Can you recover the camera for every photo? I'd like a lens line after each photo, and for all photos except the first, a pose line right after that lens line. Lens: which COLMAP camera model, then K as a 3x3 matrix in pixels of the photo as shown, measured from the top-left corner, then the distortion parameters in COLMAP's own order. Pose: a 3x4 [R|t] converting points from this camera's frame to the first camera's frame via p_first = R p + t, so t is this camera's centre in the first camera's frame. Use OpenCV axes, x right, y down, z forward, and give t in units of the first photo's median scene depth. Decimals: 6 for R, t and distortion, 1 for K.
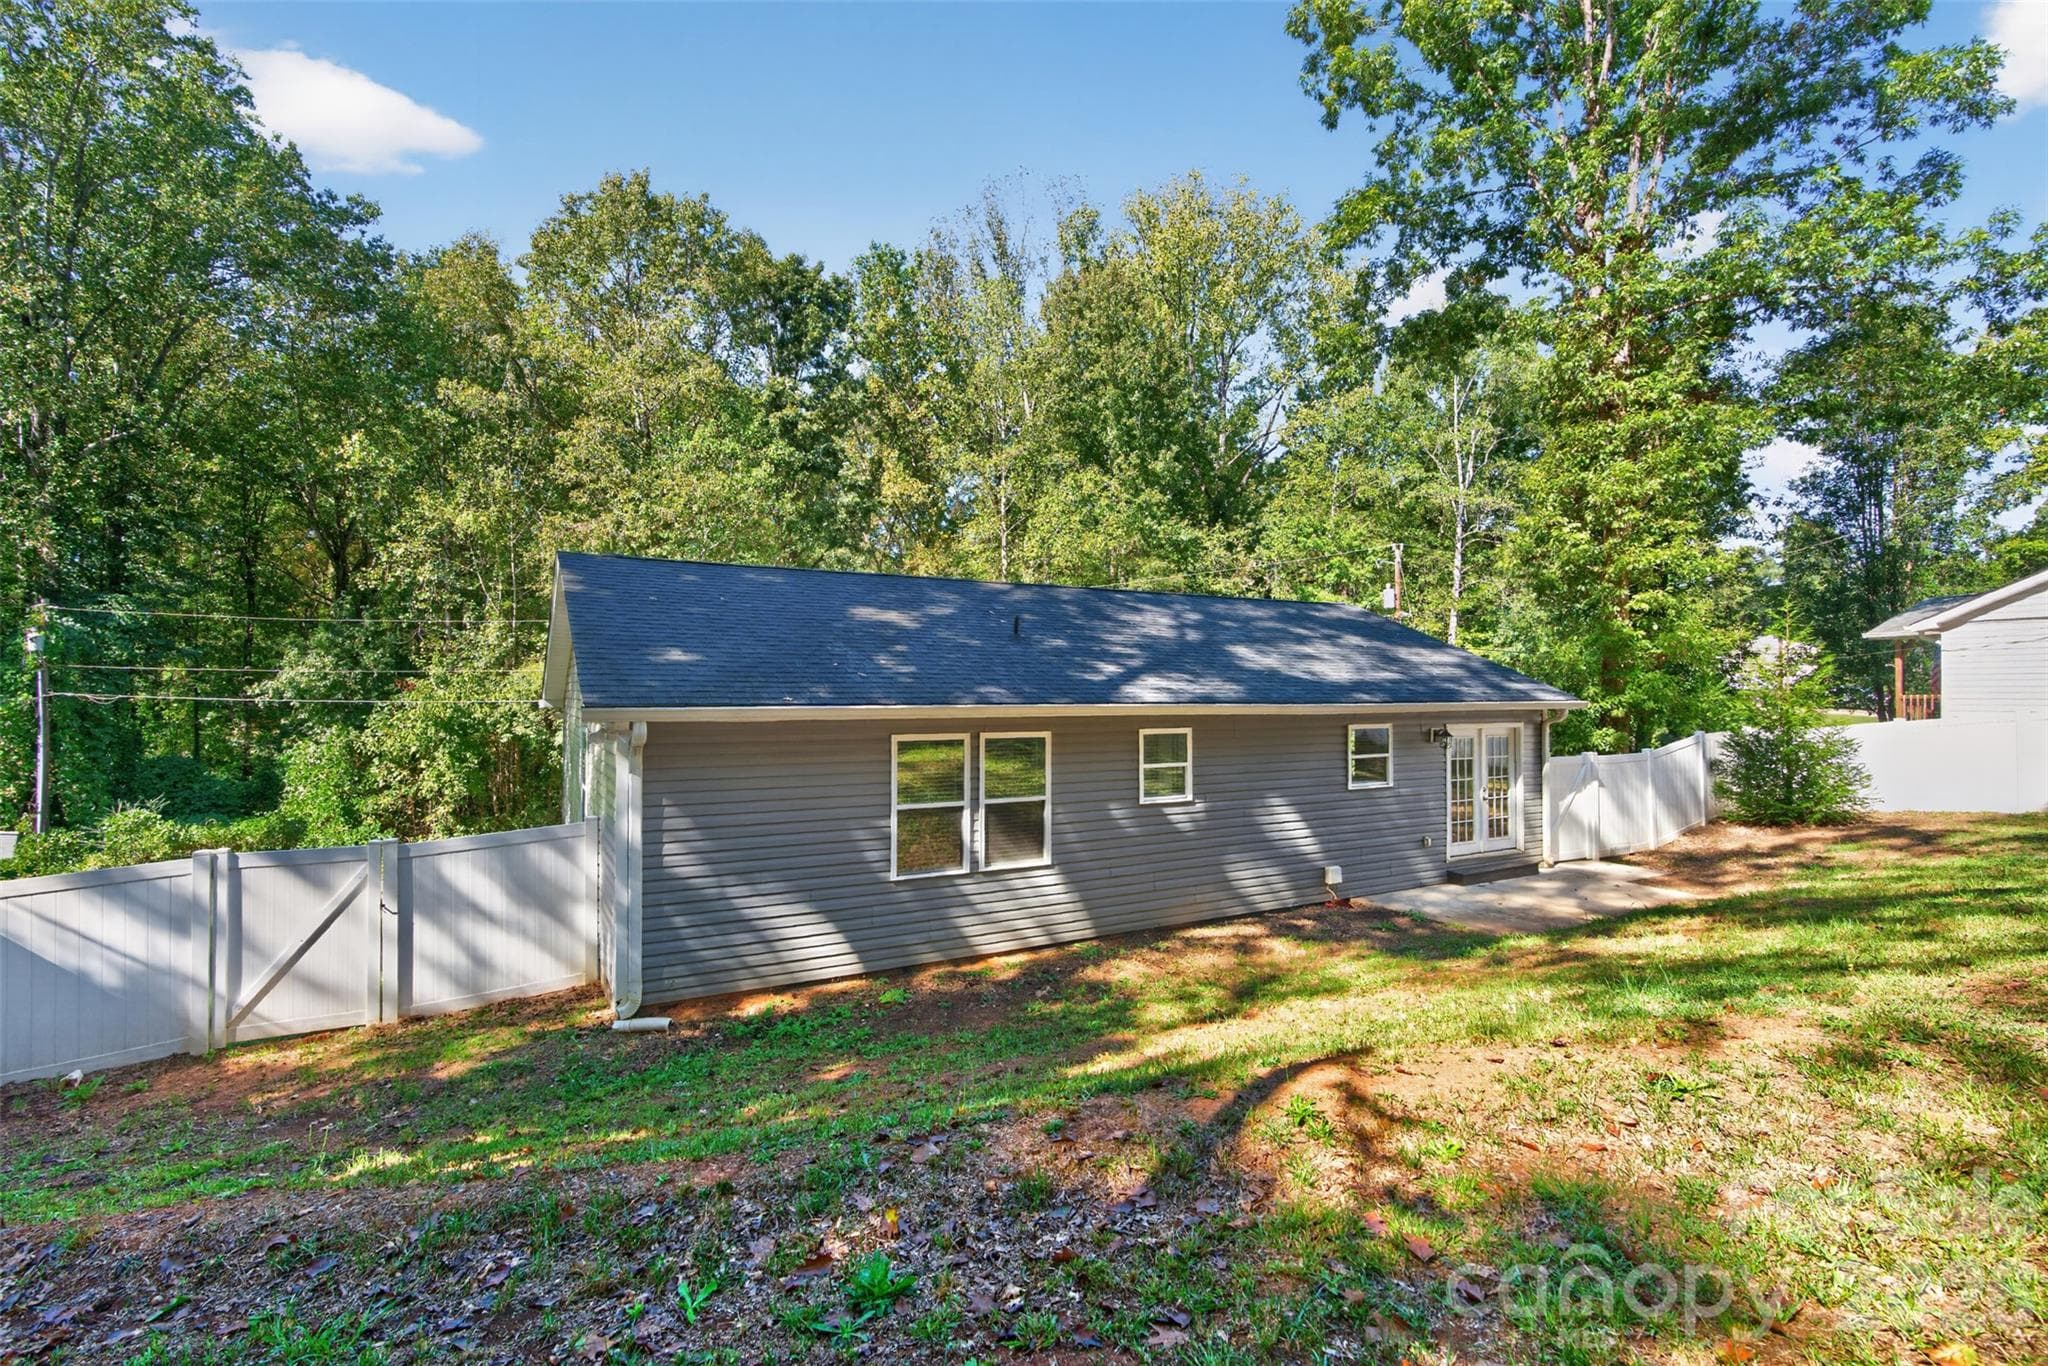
lens RADIAL K [[932.0, 0, 1015.2], [0, 932.0, 684.3], [0, 0, 1]] dist [-0.005739, 0.003035]
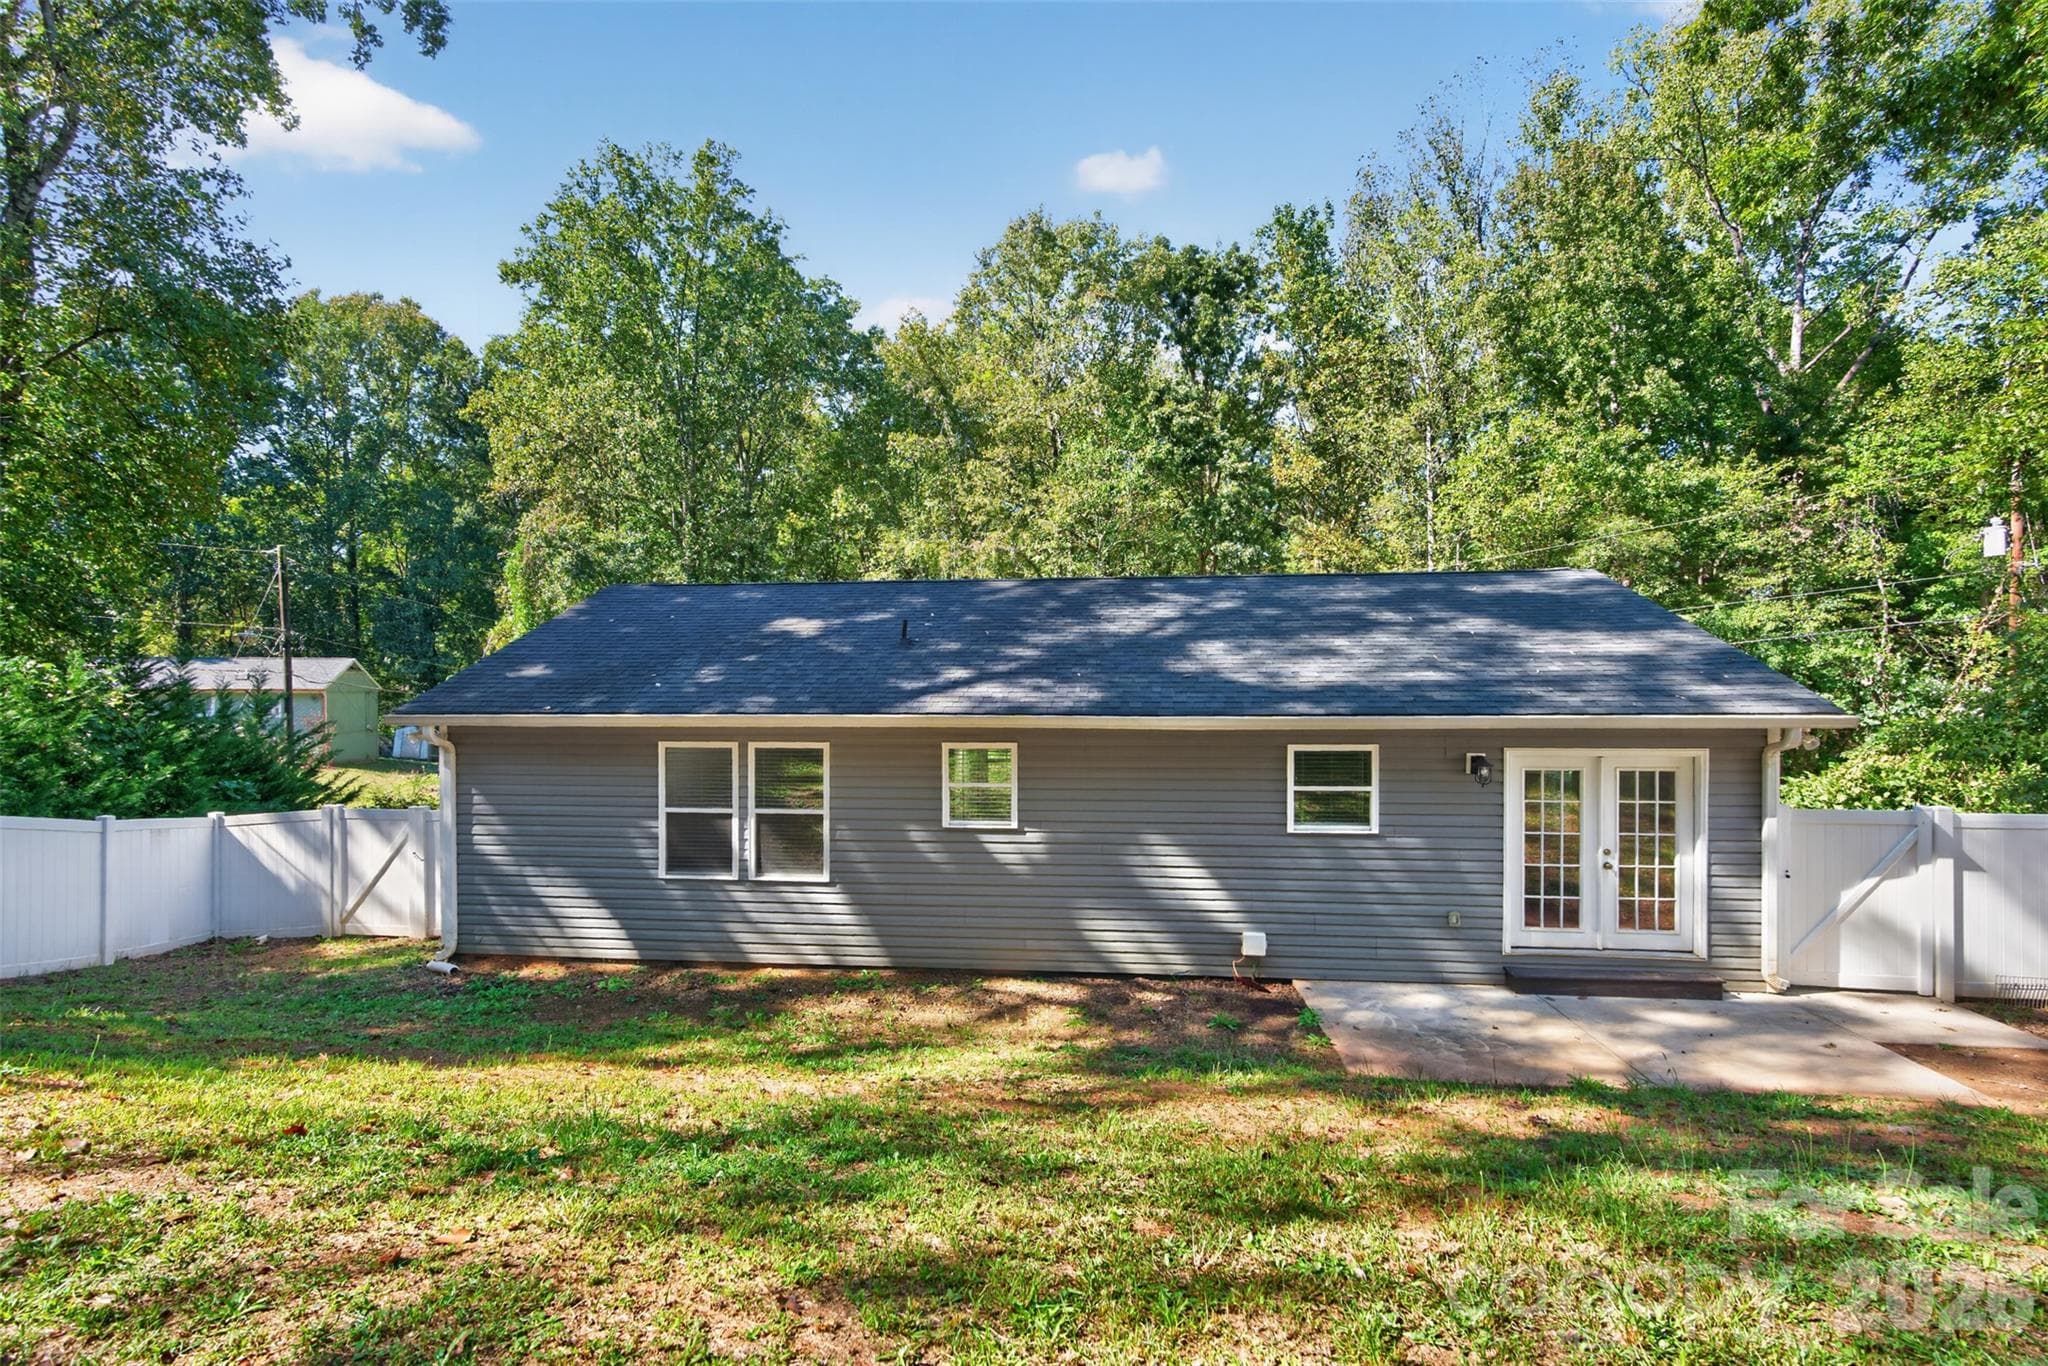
lens RADIAL K [[932.0, 0, 996.7], [0, 932.0, 697.5], [0, 0, 1]] dist [-0.005739, 0.003035]
pose [[0.812815, 0.001662, -0.582520, 0.601036], [0.008975, 0.999841, 0.015376, -0.006916], [0.582453, -0.017726, 0.812671, 0.271139]]
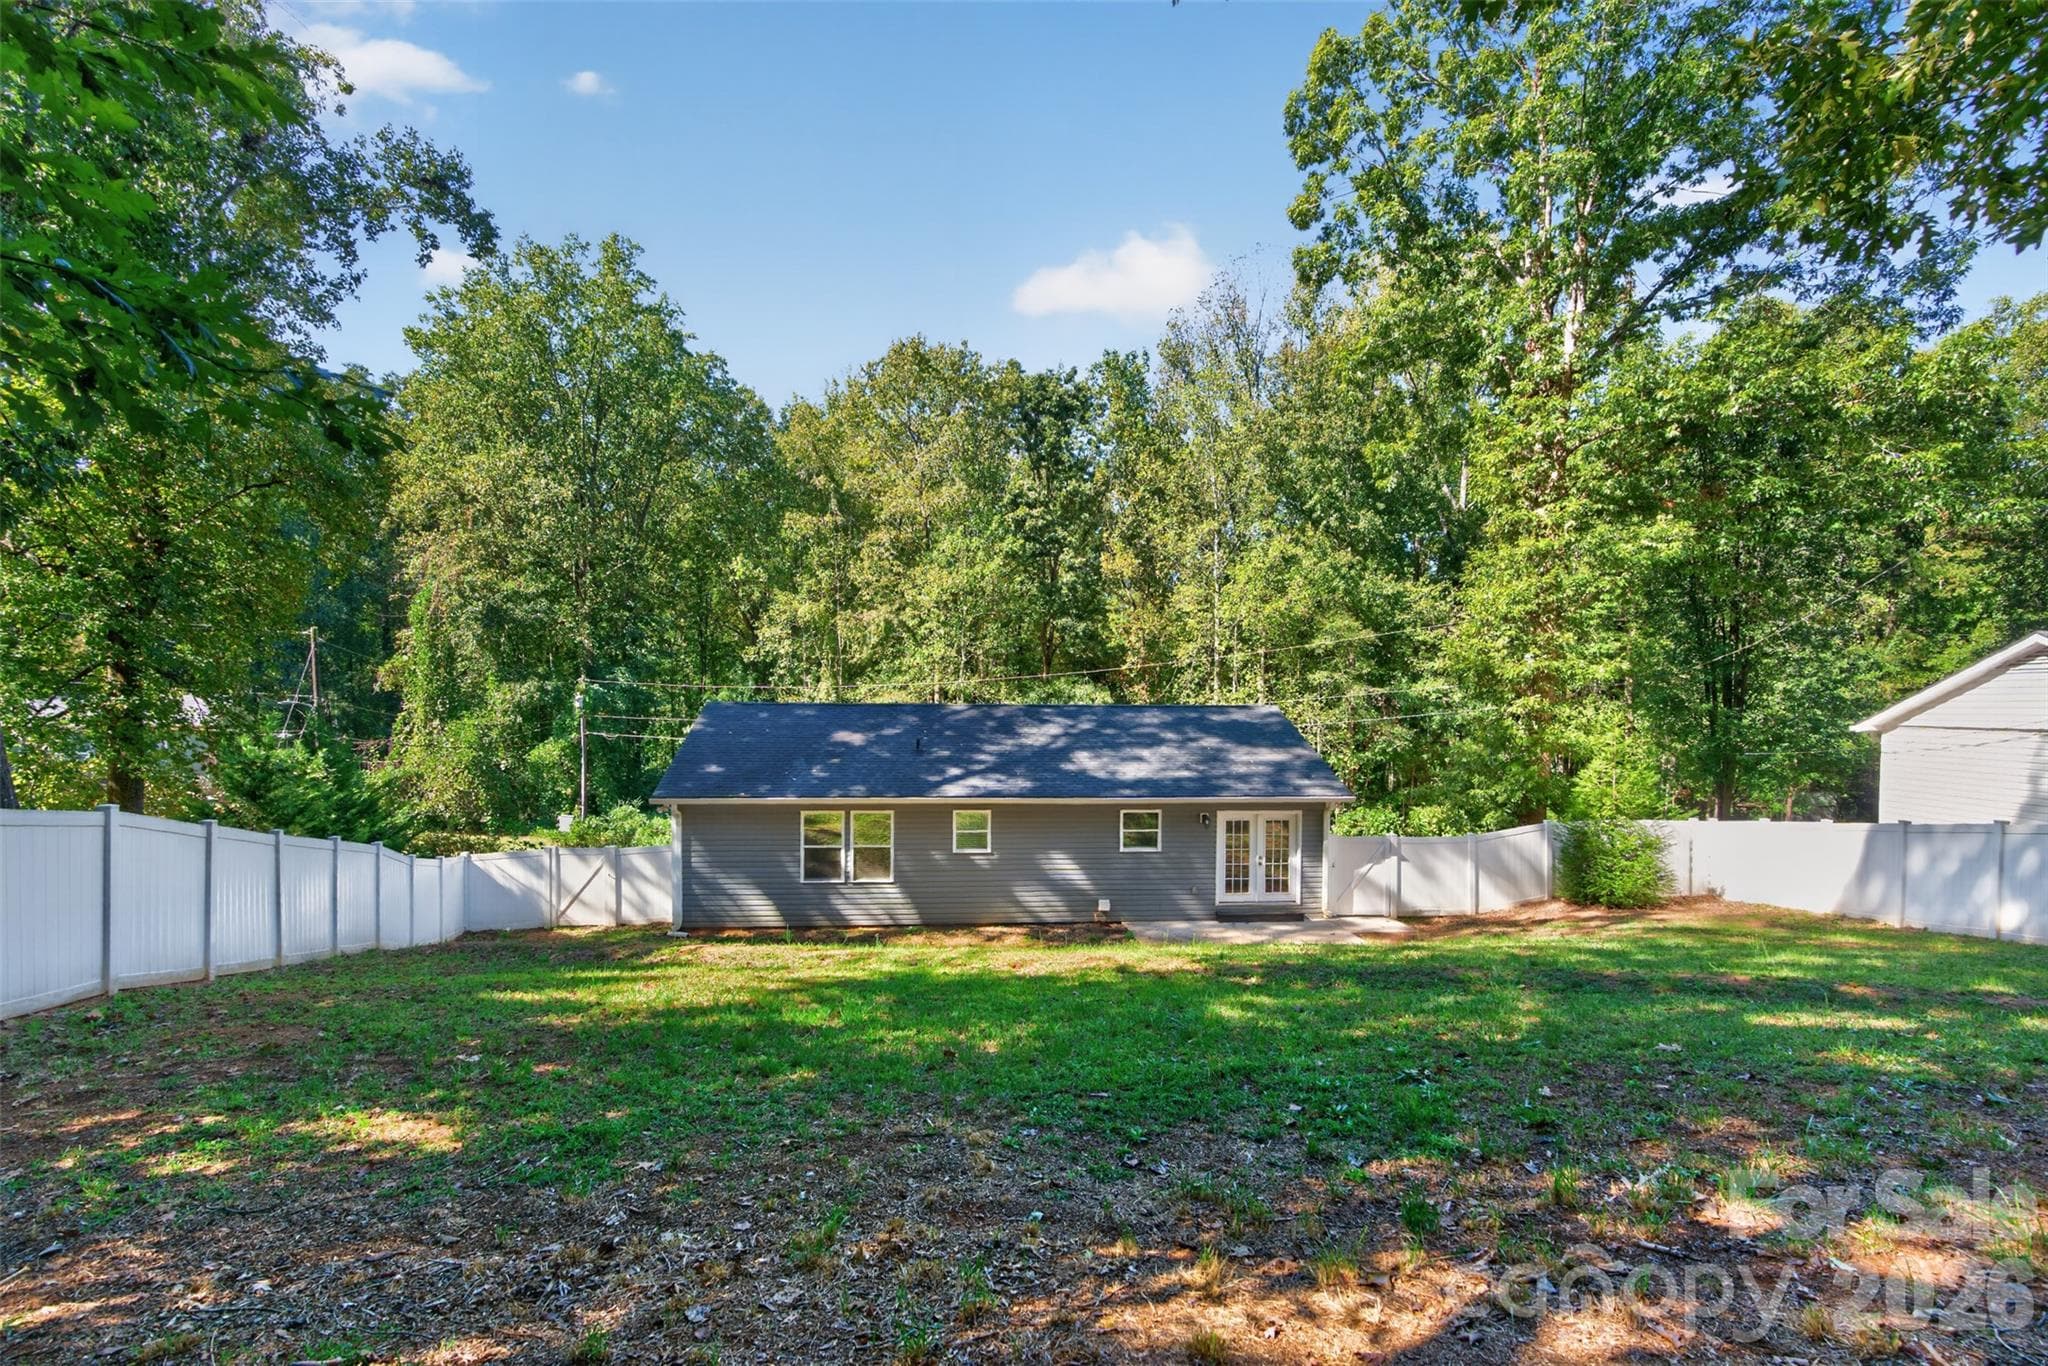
lens RADIAL K [[932.0, 0, 998.0], [0, 932.0, 725.9], [0, 0, 1]] dist [-0.005739, 0.003035]
pose [[0.907157, 0.012918, -0.420595, 0.822965], [0.000227, 0.999514, 0.031188, -0.142749], [0.420793, -0.028388, 0.906712, -0.479578]]
